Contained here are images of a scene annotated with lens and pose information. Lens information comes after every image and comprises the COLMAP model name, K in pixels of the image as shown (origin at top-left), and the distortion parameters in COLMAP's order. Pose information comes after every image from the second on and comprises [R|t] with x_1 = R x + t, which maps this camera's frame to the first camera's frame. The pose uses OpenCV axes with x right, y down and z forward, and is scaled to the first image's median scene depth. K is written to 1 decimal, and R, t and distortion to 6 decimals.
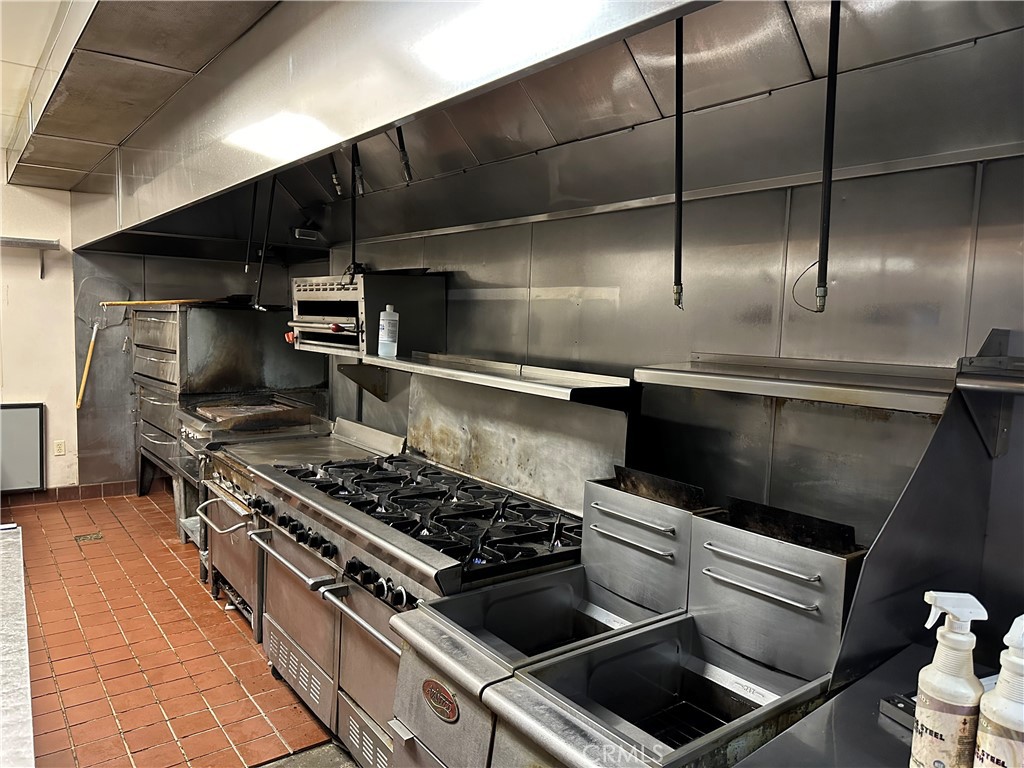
lens RADIAL K [[725.1, 0, 510.8], [0, 725.1, 383.1], [0, 0, 1]] dist [0.008365, -0.009100]
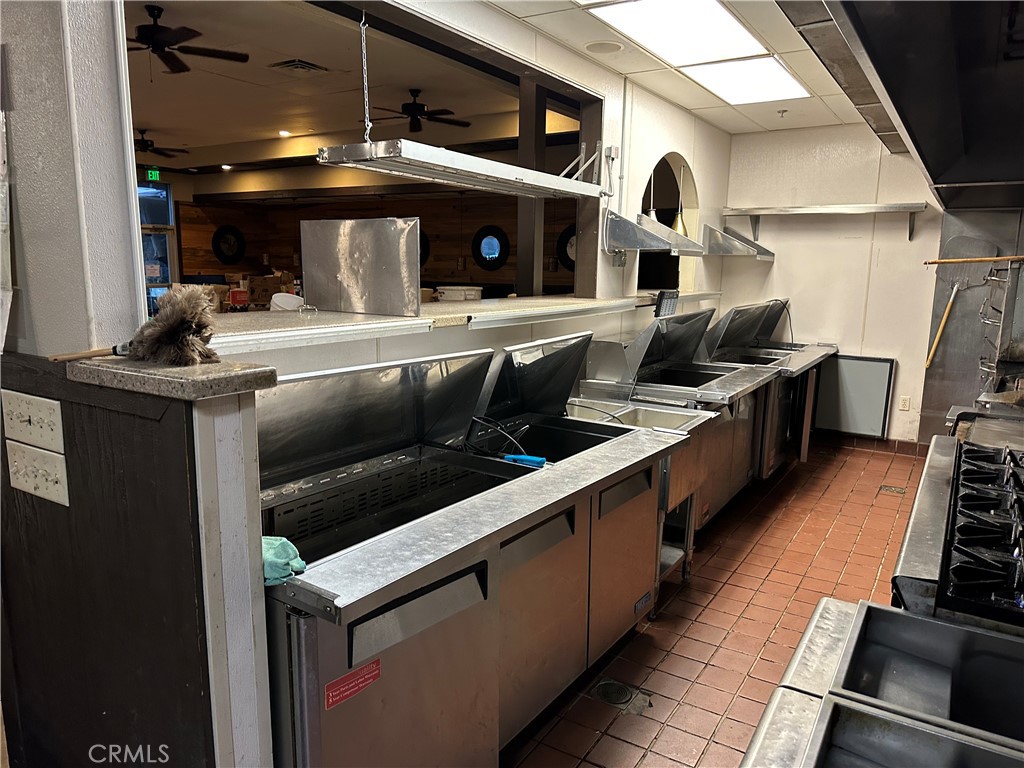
lens RADIAL K [[725.1, 0, 511.3], [0, 725.1, 388.5], [0, 0, 1]] dist [0.008365, -0.009100]
pose [[0.350964, 0.131500, -0.927109, 0.148857], [-0.081485, 0.990623, 0.109663, -0.000523], [0.932837, 0.037057, 0.358389, 0.093423]]
